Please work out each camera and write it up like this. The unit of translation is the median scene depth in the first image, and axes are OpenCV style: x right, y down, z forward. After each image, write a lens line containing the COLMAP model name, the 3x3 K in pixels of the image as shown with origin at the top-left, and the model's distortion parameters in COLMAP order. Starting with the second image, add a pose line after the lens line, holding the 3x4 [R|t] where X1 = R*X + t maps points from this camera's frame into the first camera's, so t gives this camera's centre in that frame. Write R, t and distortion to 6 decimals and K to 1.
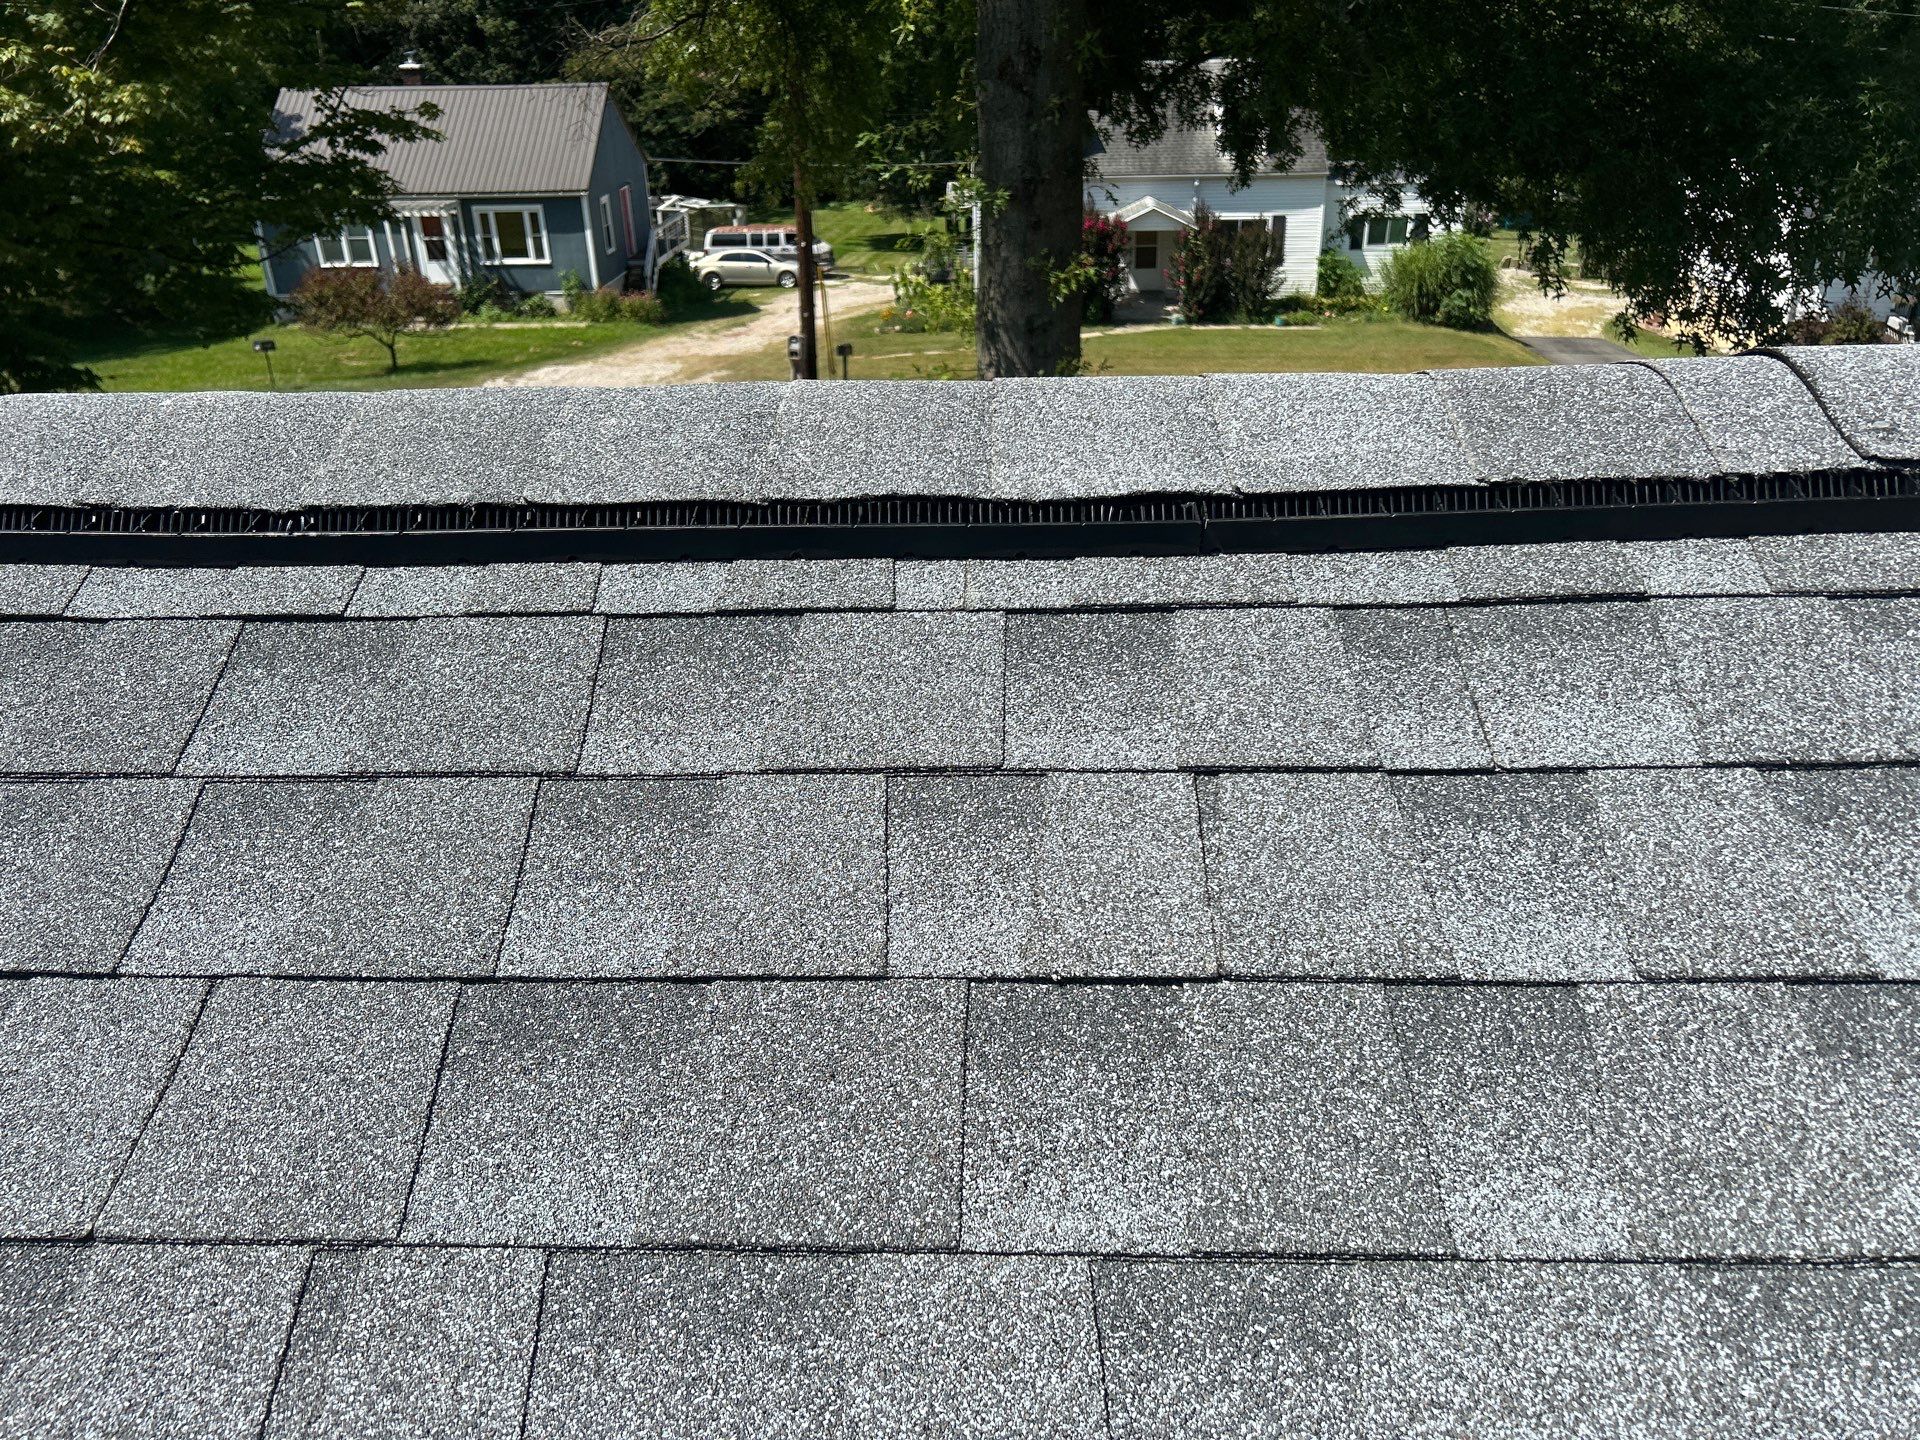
lens RADIAL K [[1424.5, 0, 883.0], [0, 1424.5, 626.5], [0, 0, 1]] dist [0.048346, -0.052601]
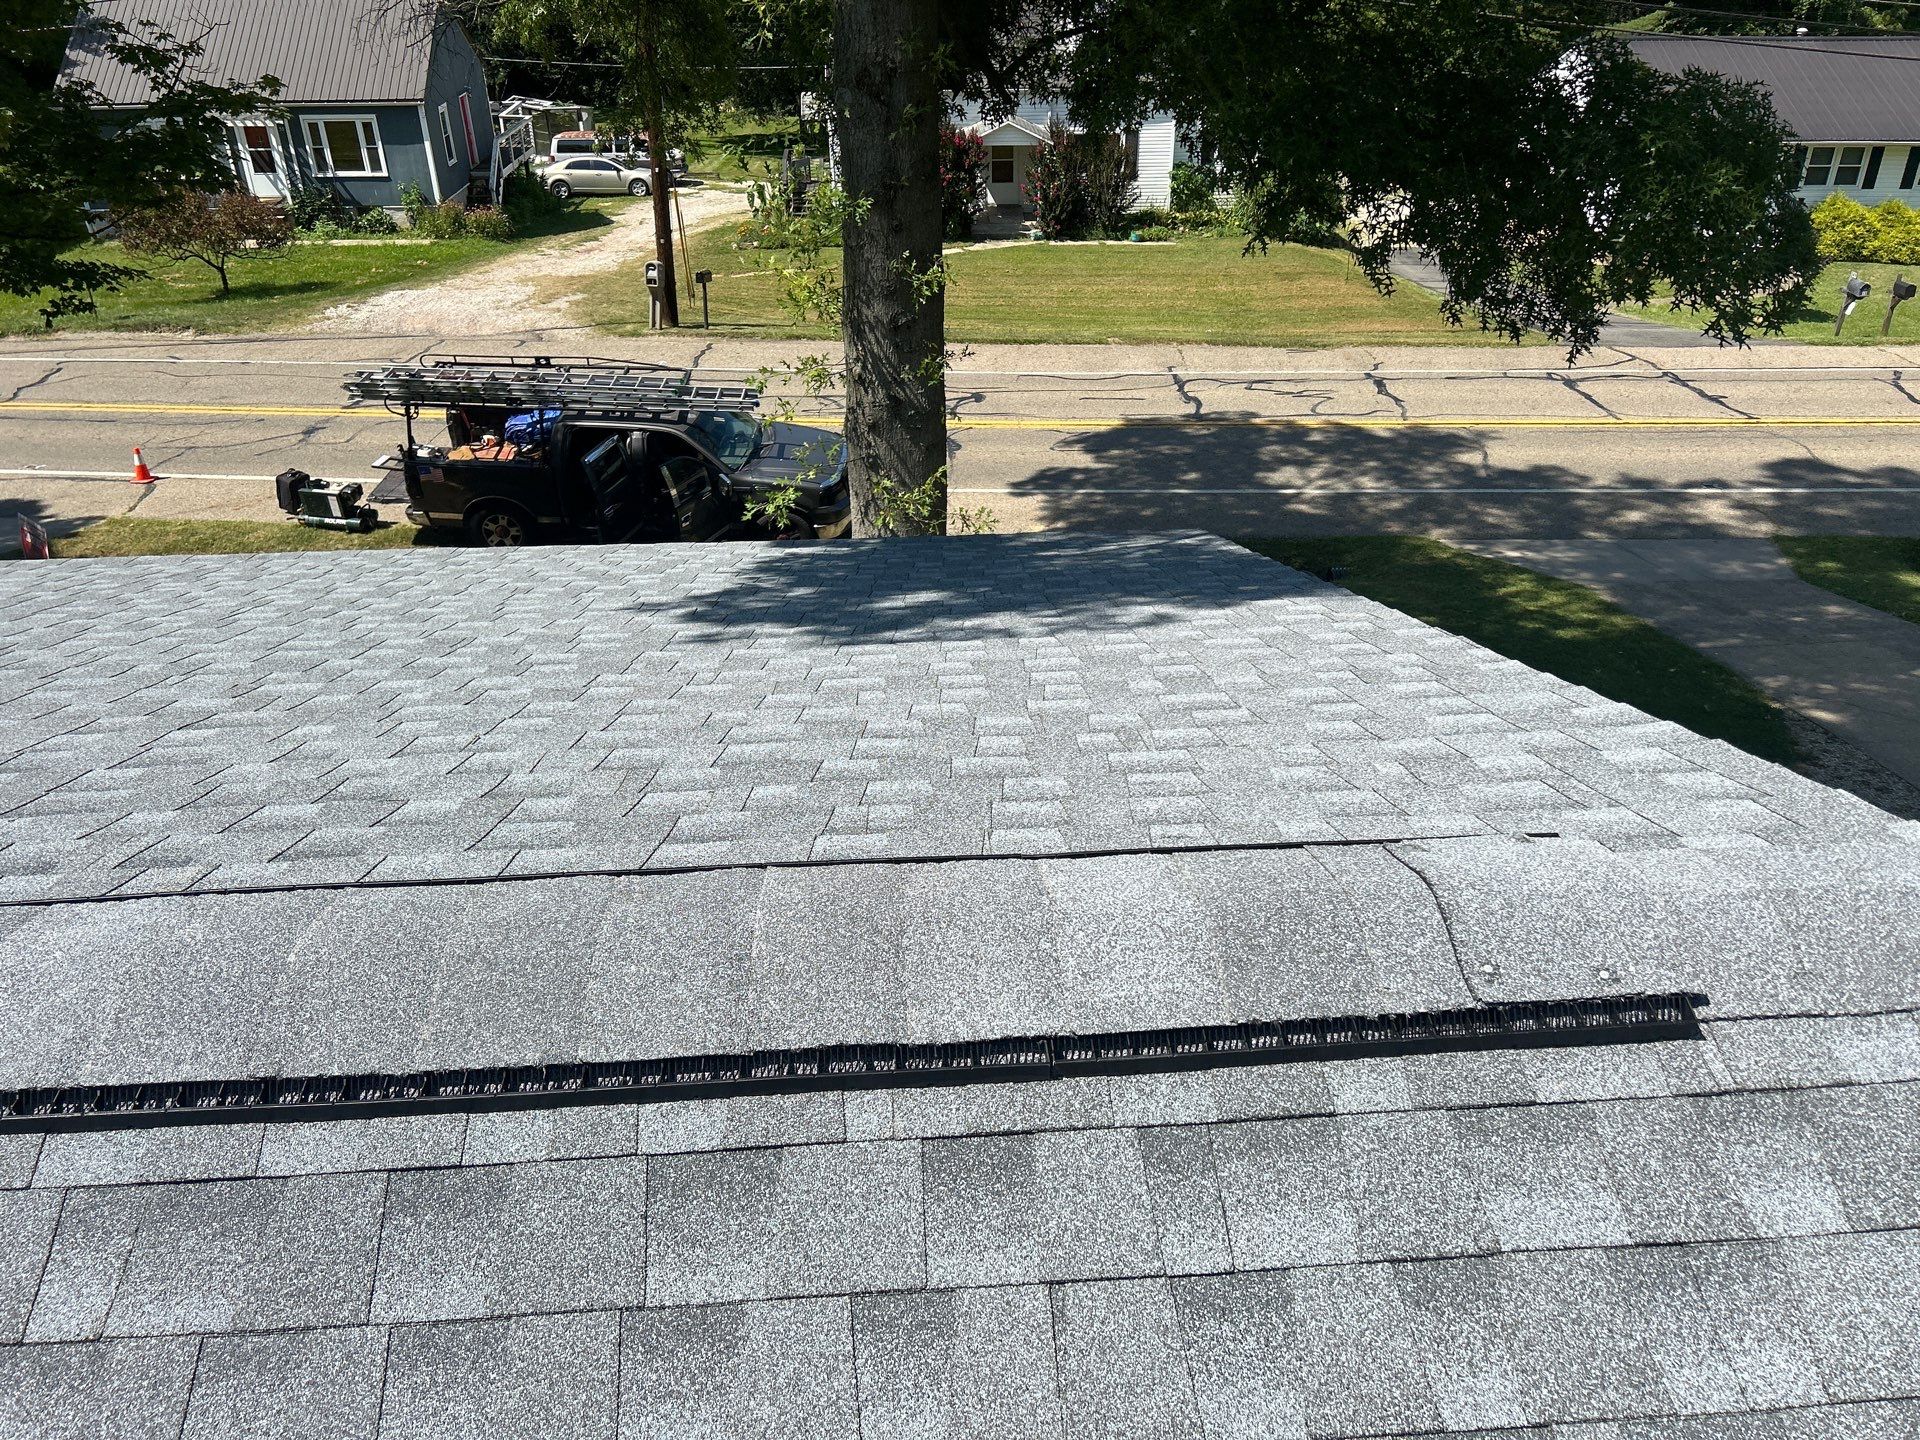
lens RADIAL K [[1424.5, 0, 883.0], [0, 1424.5, 626.5], [0, 0, 1]] dist [0.048346, -0.052601]
pose [[0.995301, -0.037541, 0.089251, -0.065575], [0.032180, 0.997633, 0.060767, -0.625067], [-0.091321, -0.057609, 0.994154, -0.436867]]
